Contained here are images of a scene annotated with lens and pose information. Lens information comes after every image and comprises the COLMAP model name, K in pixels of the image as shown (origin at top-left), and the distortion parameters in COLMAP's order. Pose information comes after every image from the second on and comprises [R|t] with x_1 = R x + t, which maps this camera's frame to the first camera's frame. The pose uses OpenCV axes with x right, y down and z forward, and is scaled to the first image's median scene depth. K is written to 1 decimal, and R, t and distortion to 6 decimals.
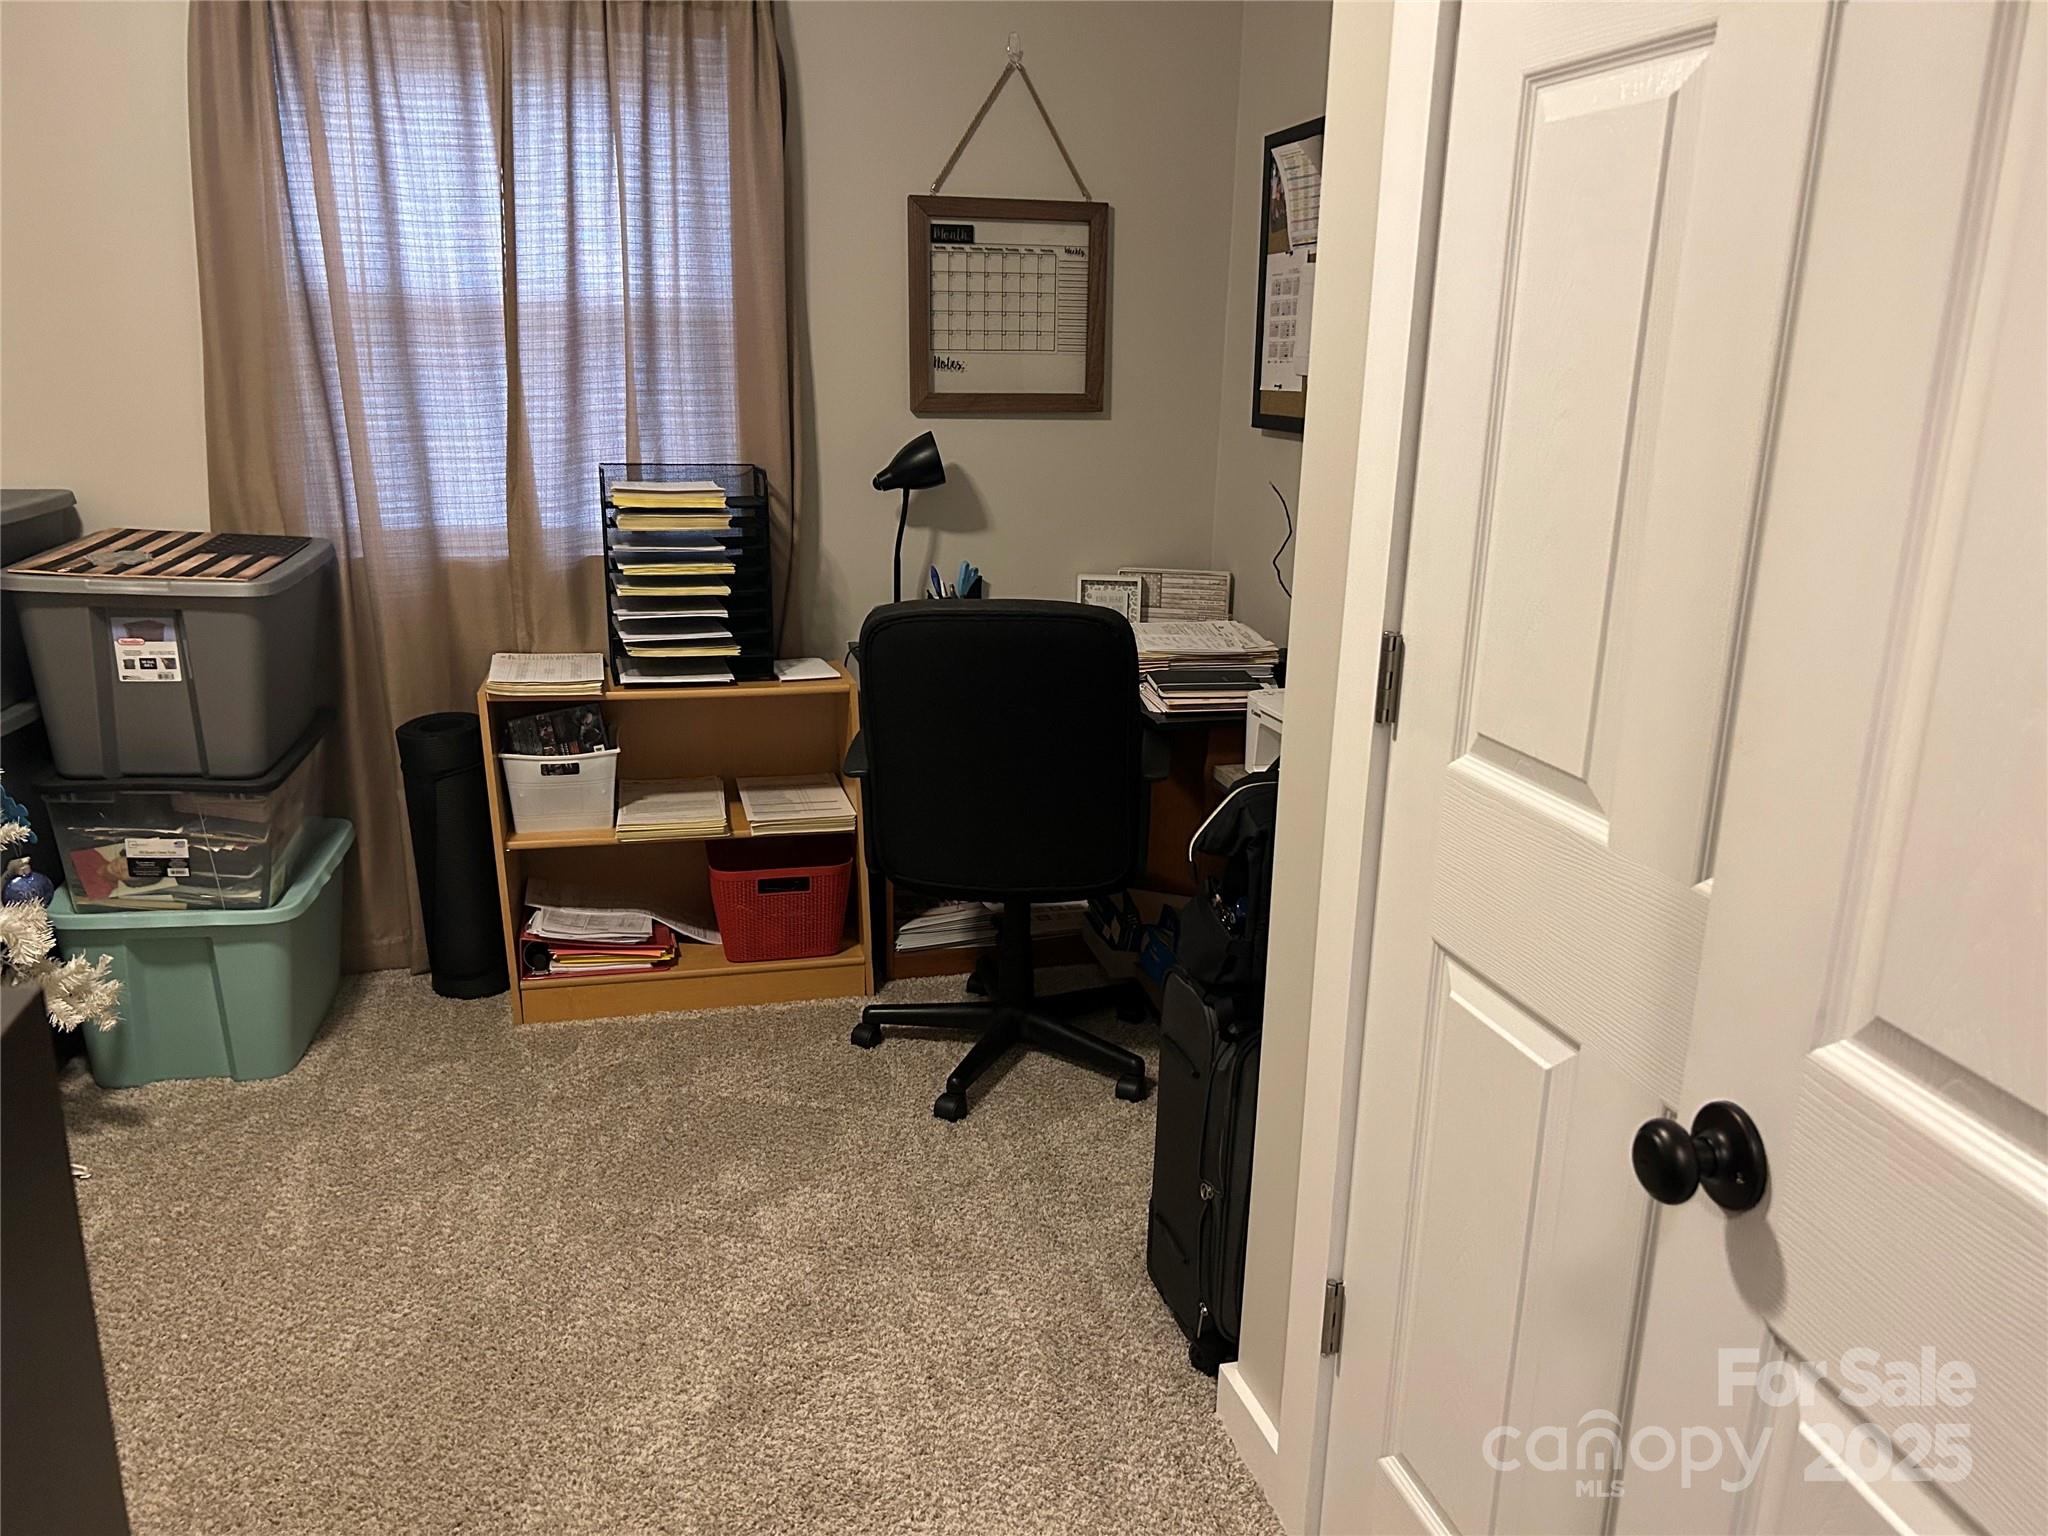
lens RADIAL K [[1553.2, 0, 1024.0], [0, 1553.2, 768.0], [0, 0, 1]] dist [0.030174, -0.011835]
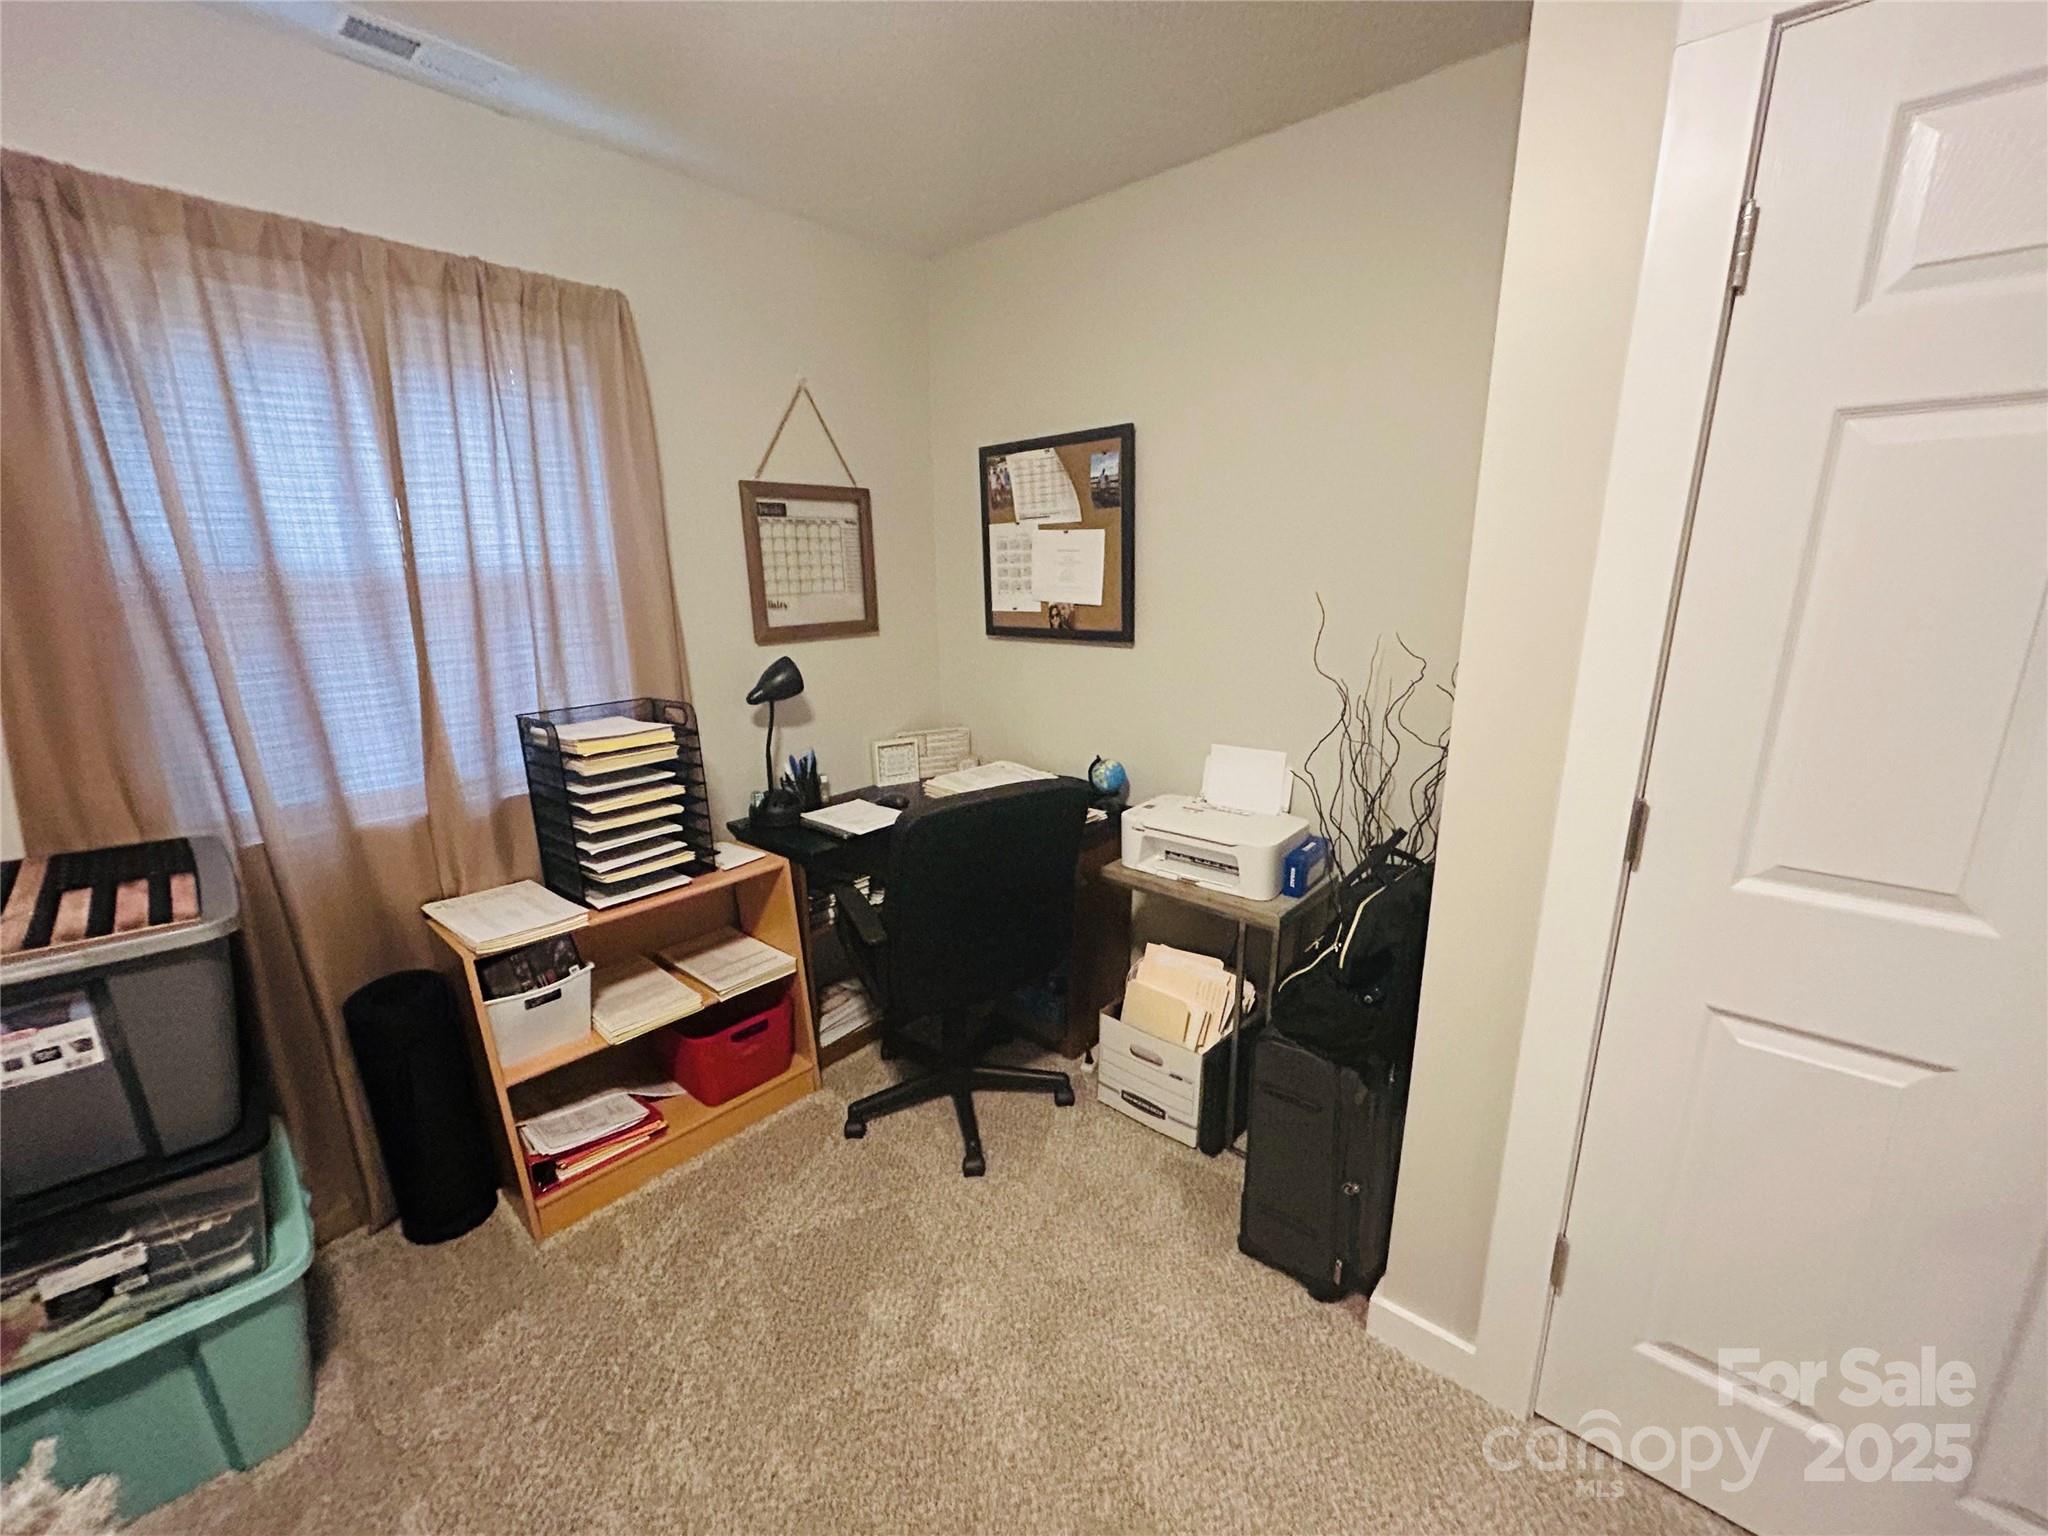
lens RADIAL K [[825.5, 0, 1024.0], [0, 825.5, 768.0], [0, 0, 1]] dist [-0.000865, 0.000308]
pose [[0.826498, -0.164247, 0.538445, -0.301221], [0.176375, 0.983884, 0.029392, -0.114184], [-0.534595, 0.070676, 0.842148, 0.323690]]
